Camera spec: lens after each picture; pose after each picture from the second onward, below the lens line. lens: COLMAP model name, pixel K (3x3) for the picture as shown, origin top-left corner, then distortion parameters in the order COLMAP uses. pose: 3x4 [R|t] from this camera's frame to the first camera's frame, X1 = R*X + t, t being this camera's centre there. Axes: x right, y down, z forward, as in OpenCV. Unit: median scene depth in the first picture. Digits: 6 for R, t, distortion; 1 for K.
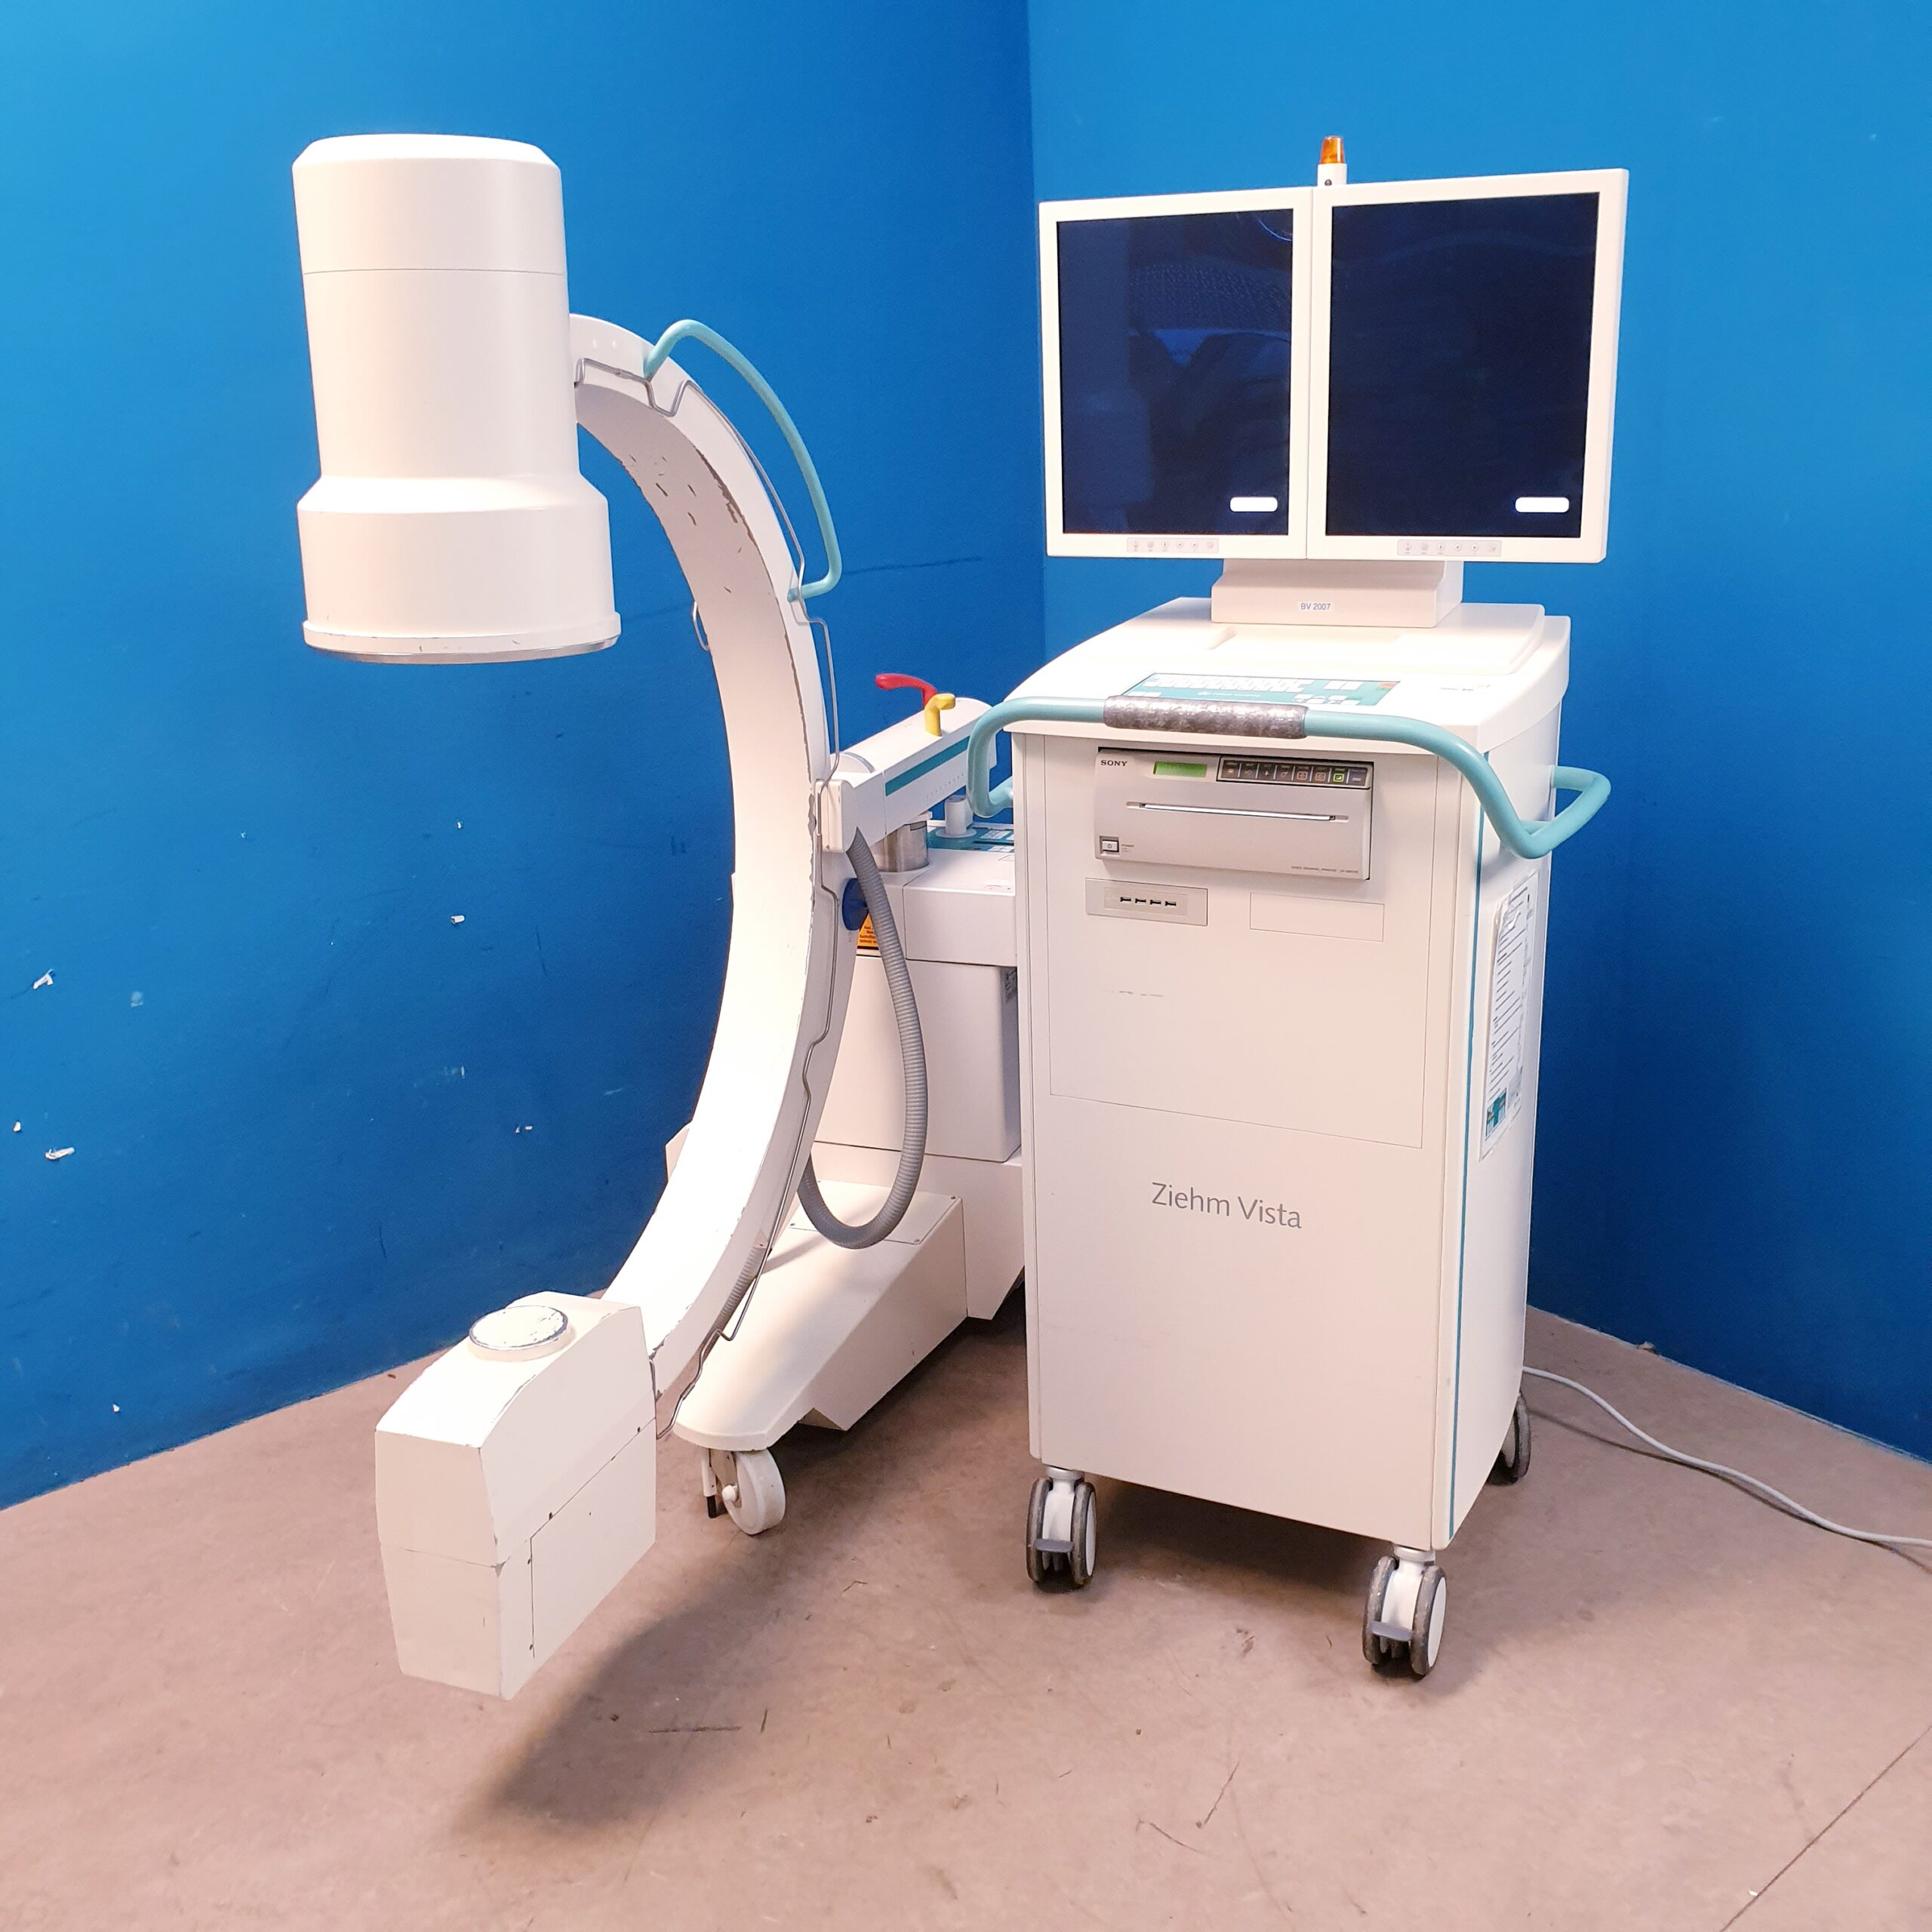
lens RADIAL K [[2028.4, 0, 962.7], [0, 2028.4, 968.1], [0, 0, 1]] dist [0.170484, -0.421236]
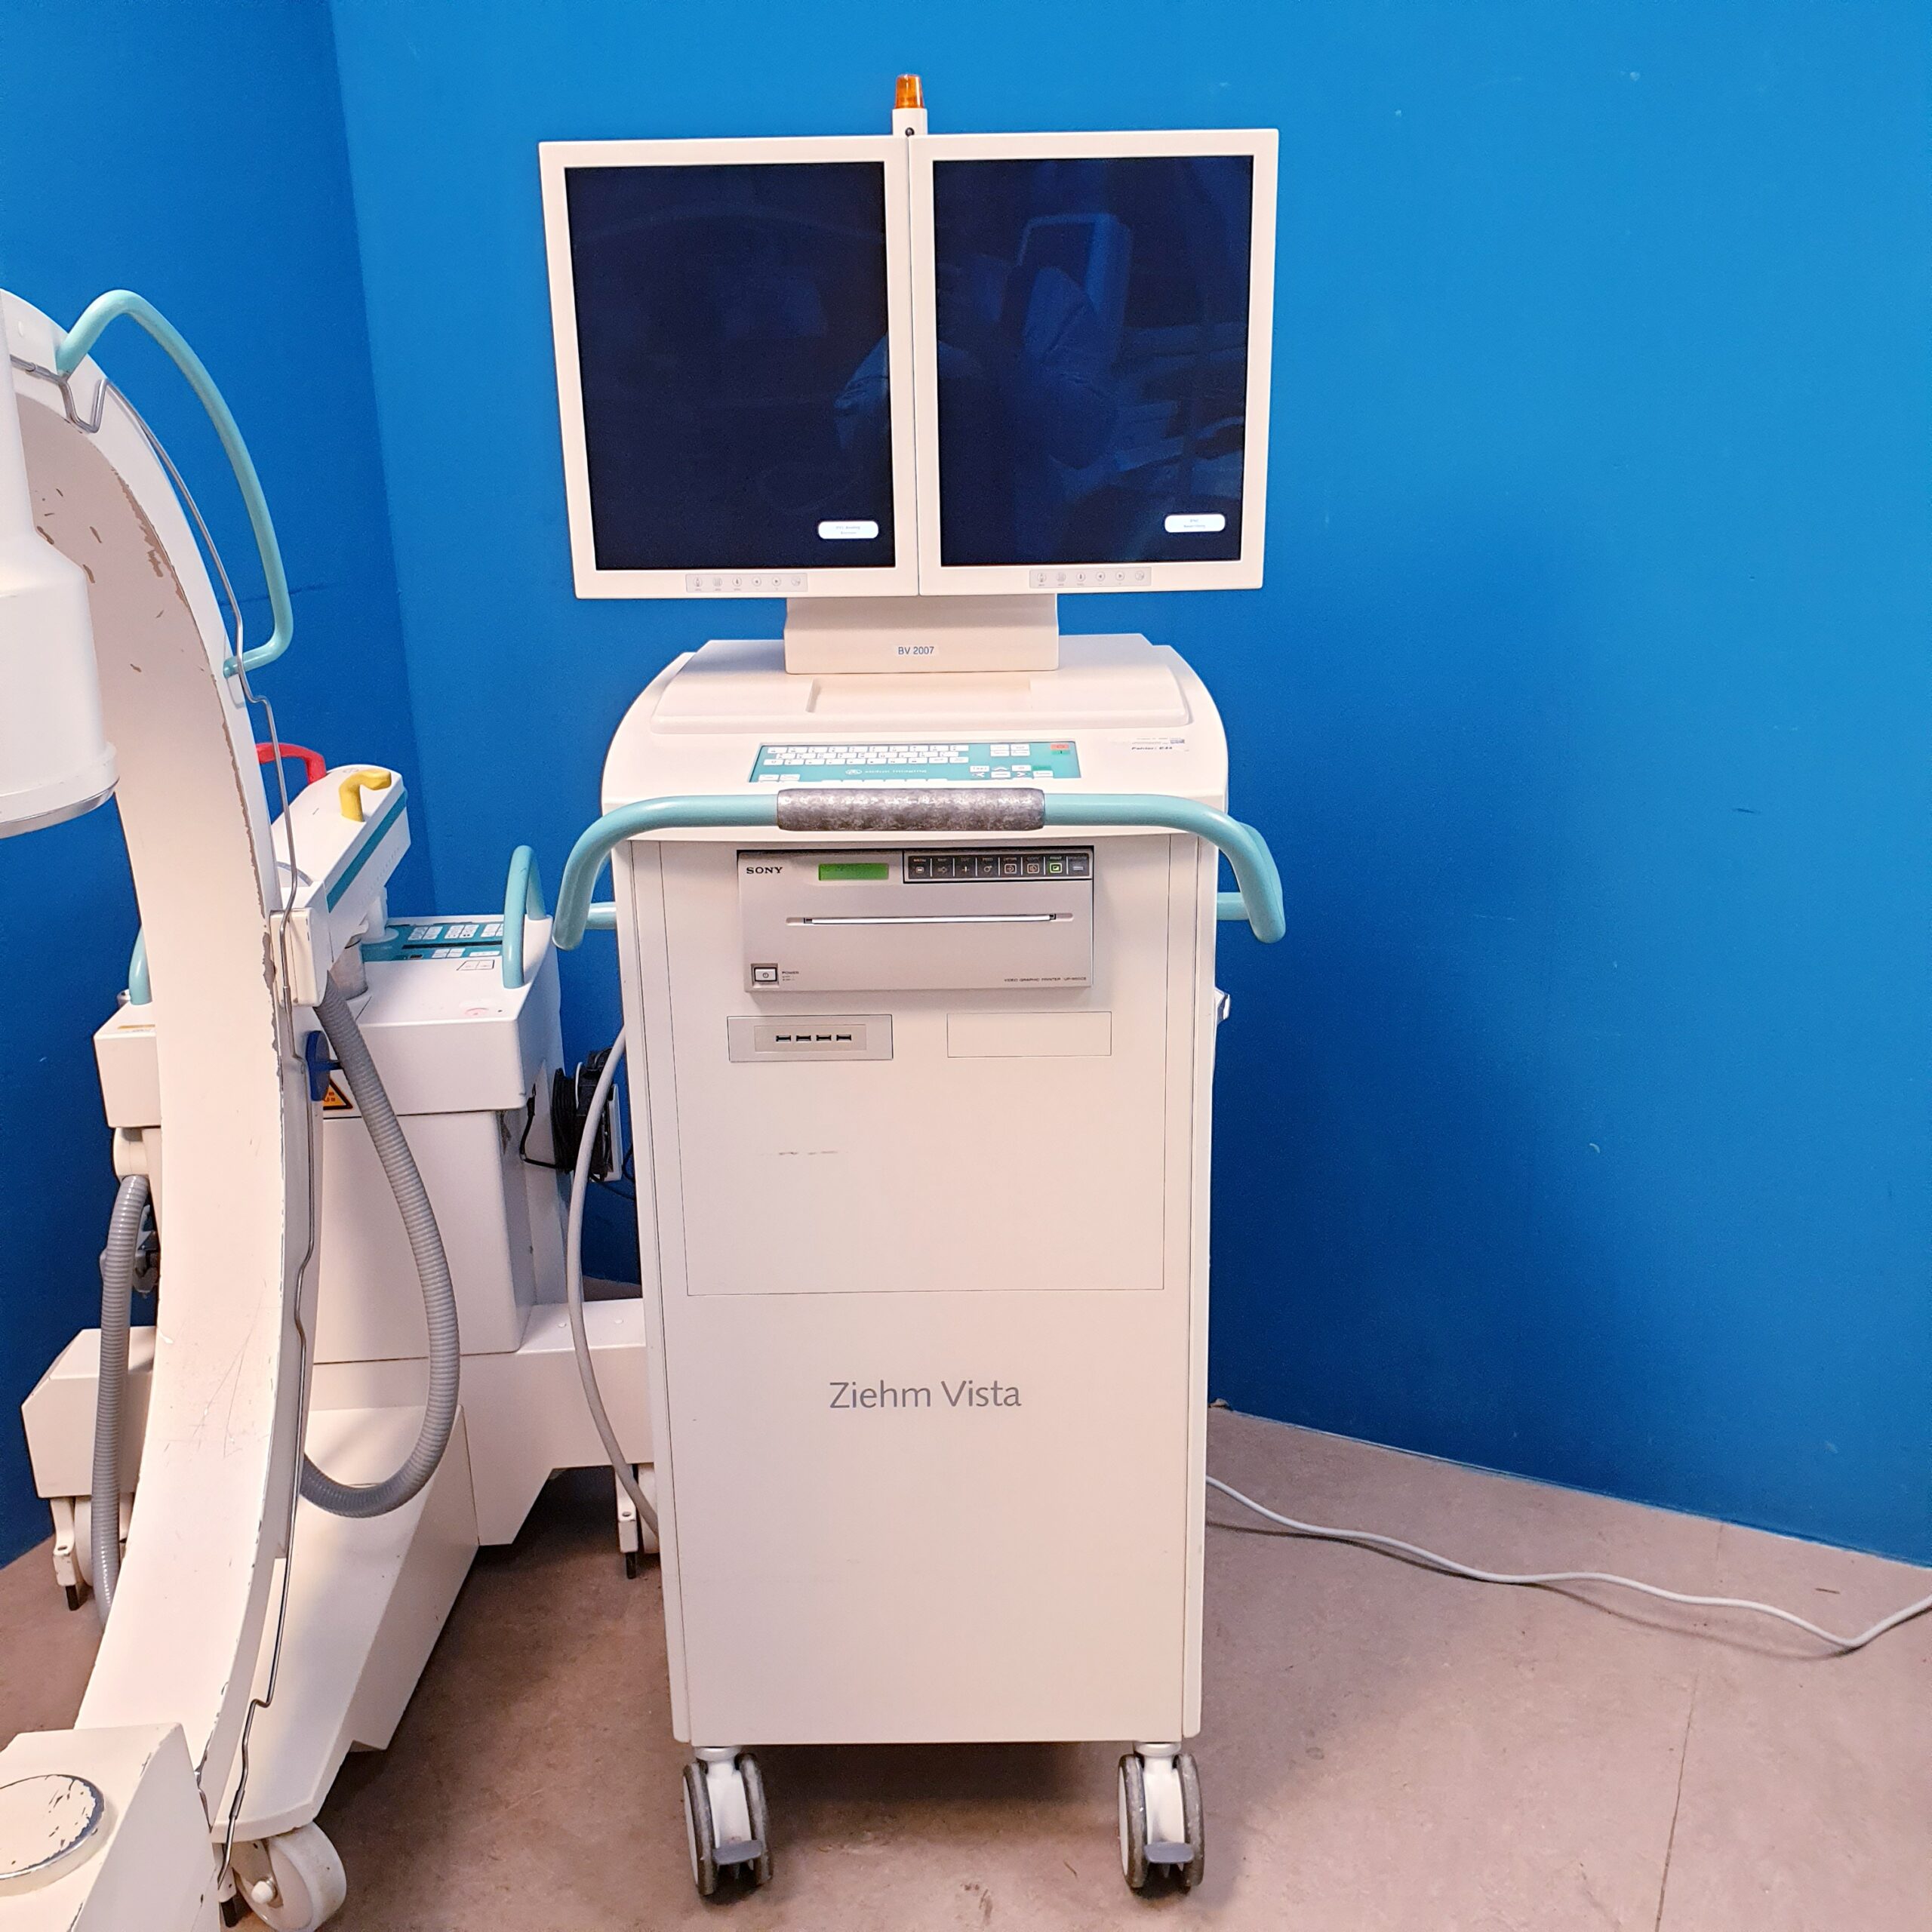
lens RADIAL K [[2028.4, 0, 962.7], [0, 2028.4, 968.1], [0, 0, 1]] dist [0.170484, -0.421236]
pose [[0.905971, -0.120863, 0.405719, -0.159134], [0.115887, 0.992576, 0.036911, -0.075885], [-0.407168, 0.013577, 0.913252, 0.236998]]
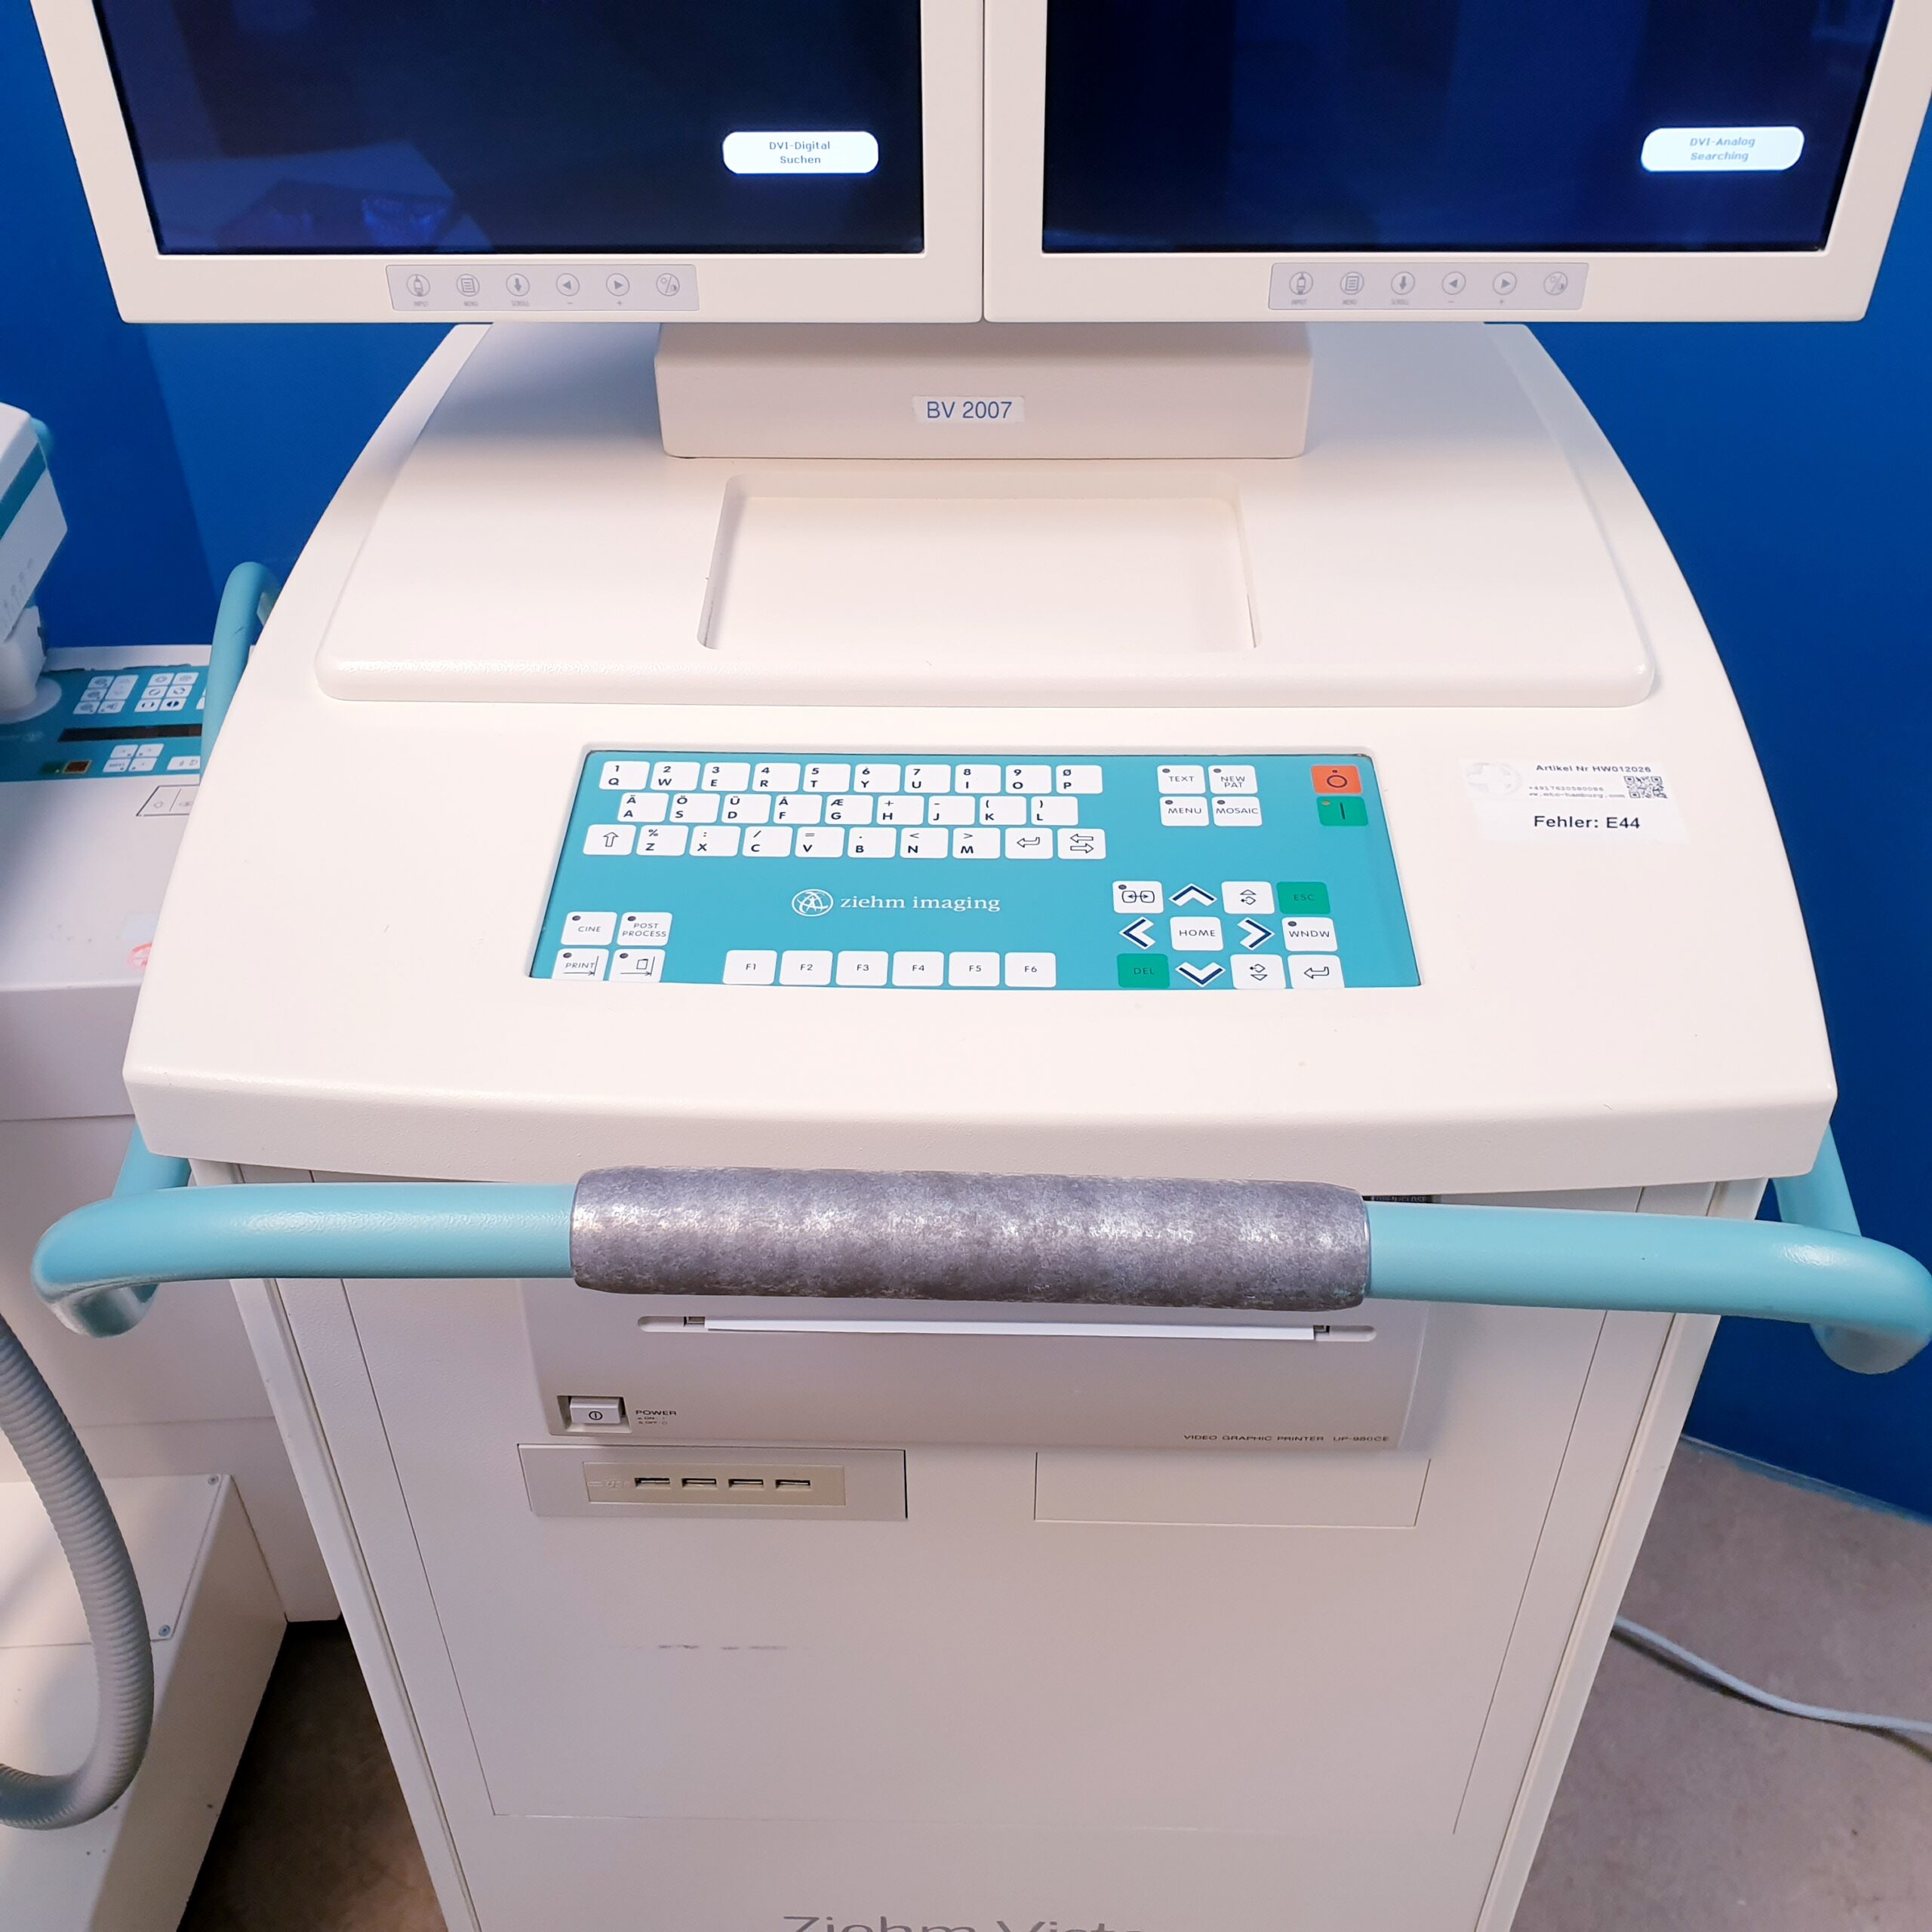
lens RADIAL K [[2035.0, 0, 941.4], [0, 2035.0, 951.8], [0, 0, 1]] dist [0.007845, -0.006028]
pose [[0.914401, -0.237057, 0.328138, 0.031518], [0.104163, 0.921090, 0.375159, -0.219544], [-0.391178, -0.308865, 0.866938, 0.663445]]
